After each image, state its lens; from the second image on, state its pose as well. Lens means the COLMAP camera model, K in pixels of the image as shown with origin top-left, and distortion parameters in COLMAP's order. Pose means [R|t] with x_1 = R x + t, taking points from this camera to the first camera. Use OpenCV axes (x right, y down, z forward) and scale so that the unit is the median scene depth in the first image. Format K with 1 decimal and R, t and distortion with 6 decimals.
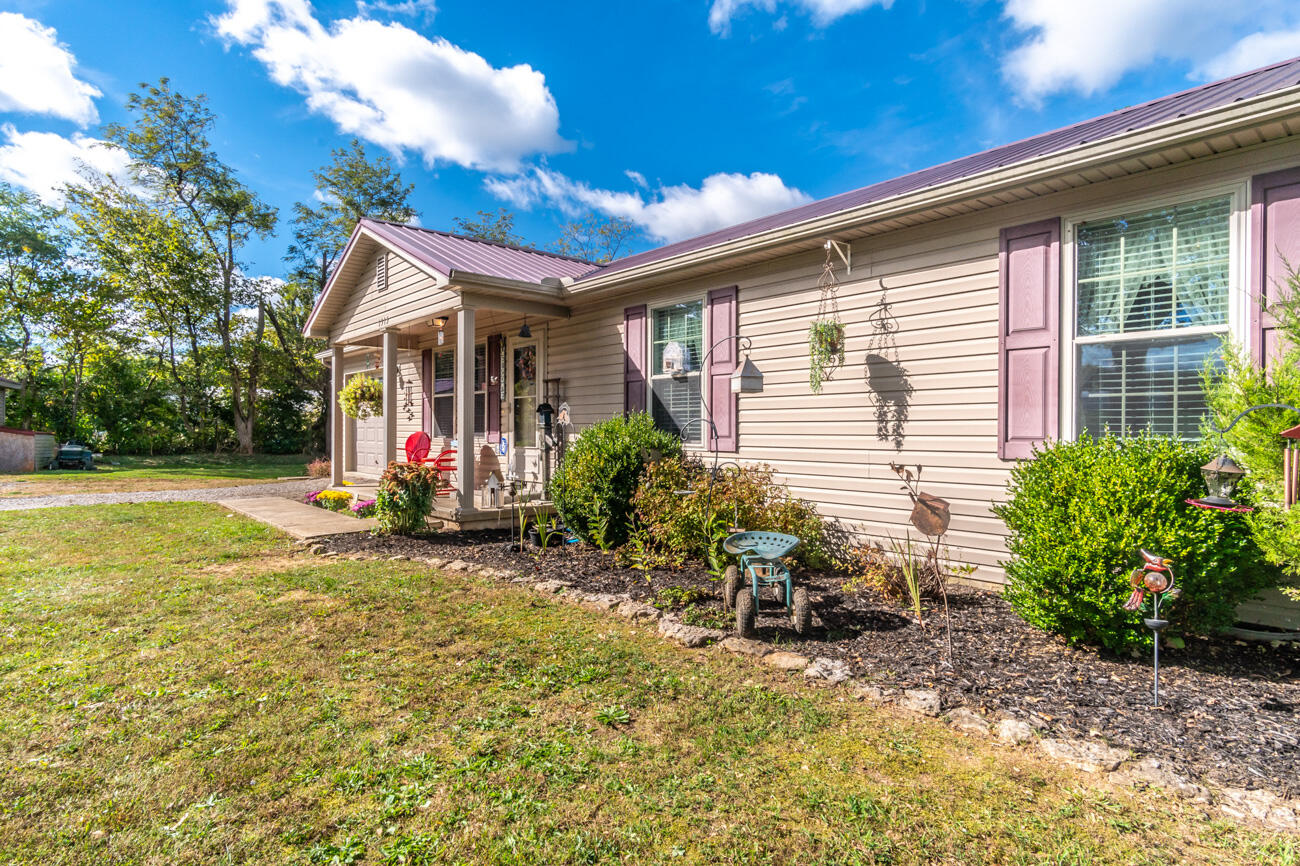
lens RADIAL K [[703.1, 0, 650.0], [0, 703.1, 433.0], [0, 0, 1]] dist [-0.000006, -0.000863]
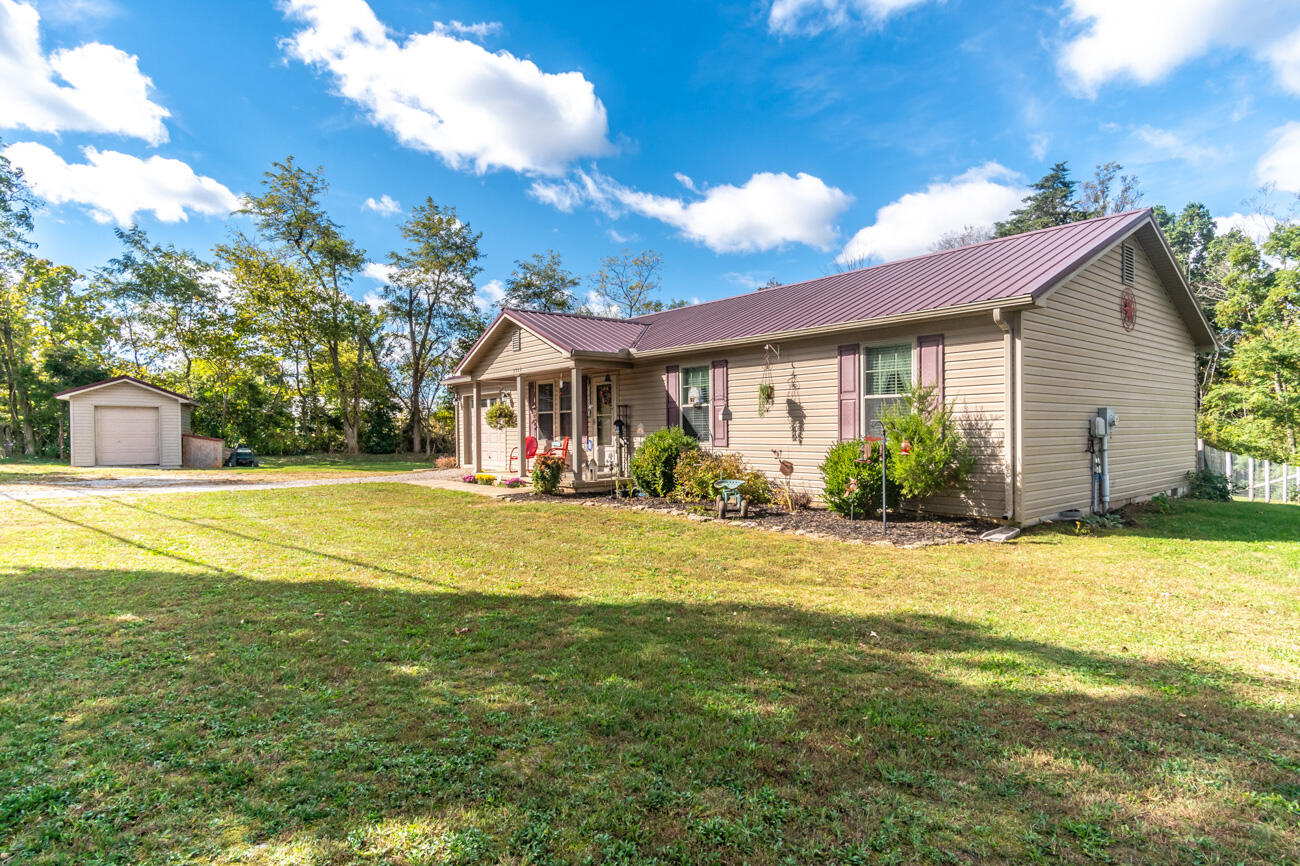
lens RADIAL K [[703.1, 0, 650.0], [0, 703.1, 433.0], [0, 0, 1]] dist [-0.000006, -0.000863]
pose [[0.999256, -0.012973, -0.036316, -0.015967], [0.013118, 0.999907, 0.003764, -0.018400], [0.036264, -0.004238, 0.999333, -0.838583]]
